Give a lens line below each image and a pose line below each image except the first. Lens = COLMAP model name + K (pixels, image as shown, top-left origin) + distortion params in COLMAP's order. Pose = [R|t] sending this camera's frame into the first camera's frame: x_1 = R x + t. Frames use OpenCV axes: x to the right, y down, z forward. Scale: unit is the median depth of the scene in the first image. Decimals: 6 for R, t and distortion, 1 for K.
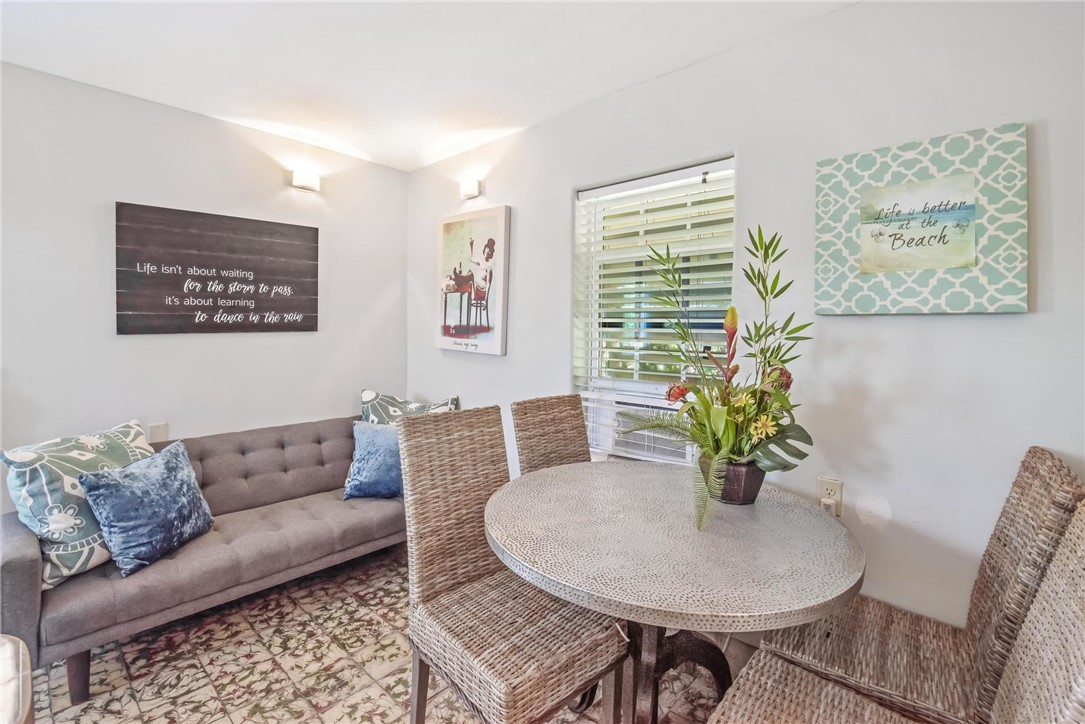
lens RADIAL K [[491.0, 0, 541.5], [0, 491.0, 332.2], [0, 0, 1]] dist [0.002004, -0.011295]
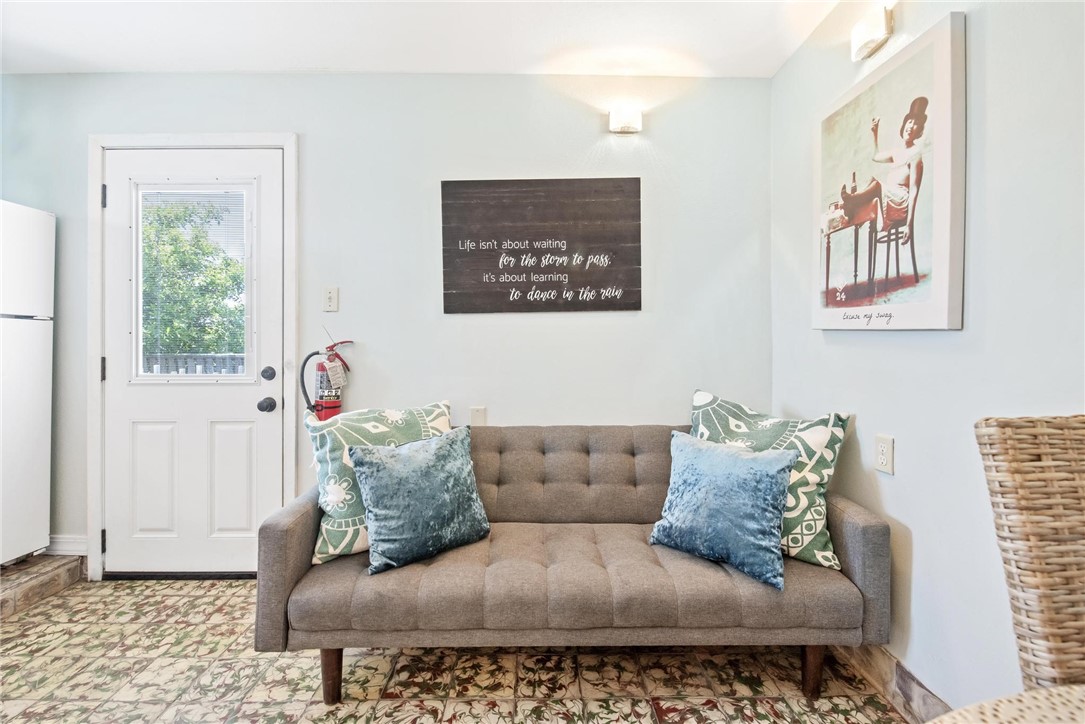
lens RADIAL K [[477.7, 0, 538.0], [0, 477.7, 339.5], [0, 0, 1]] dist [0.002138, -0.009482]
pose [[0.687518, -0.016478, -0.725981, -0.024032], [-0.001342, 0.999712, -0.023962, 0.074476], [0.726166, 0.017449, 0.687298, 0.430464]]
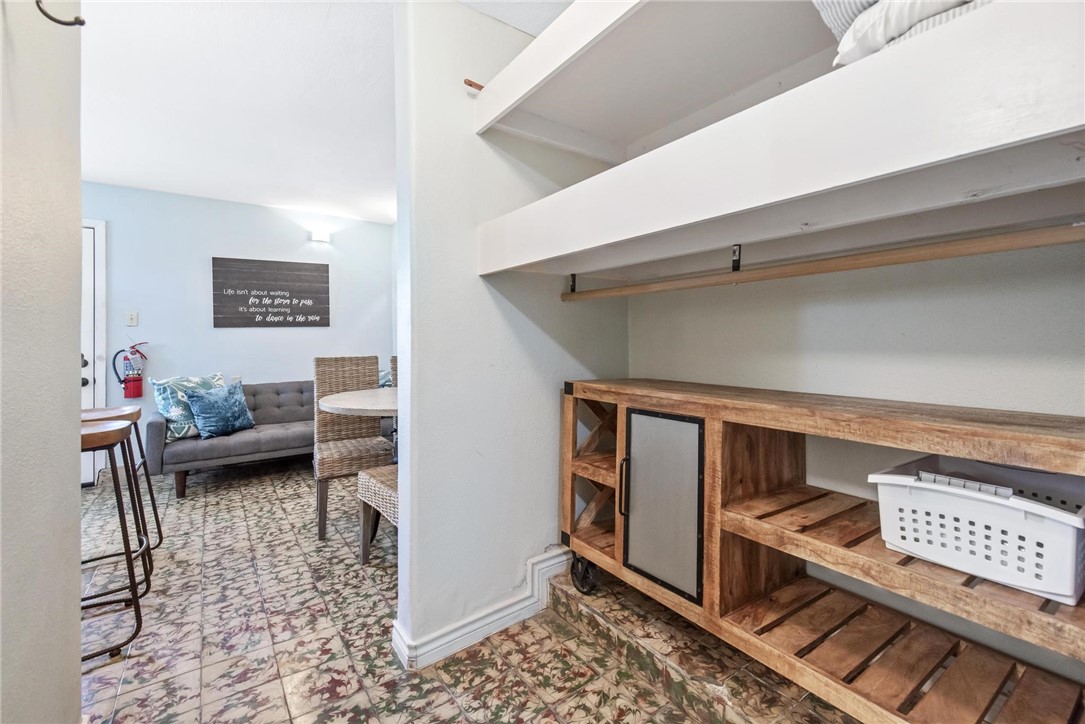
lens RADIAL K [[463.1, 0, 560.4], [0, 463.1, 333.4], [0, 0, 1]] dist [0.001713, -0.000072]
pose [[0.985723, -0.019030, -0.167298, 0.677442], [0.015729, 0.999655, -0.021035, 0.078305], [0.167640, 0.018104, 0.985682, -0.483374]]
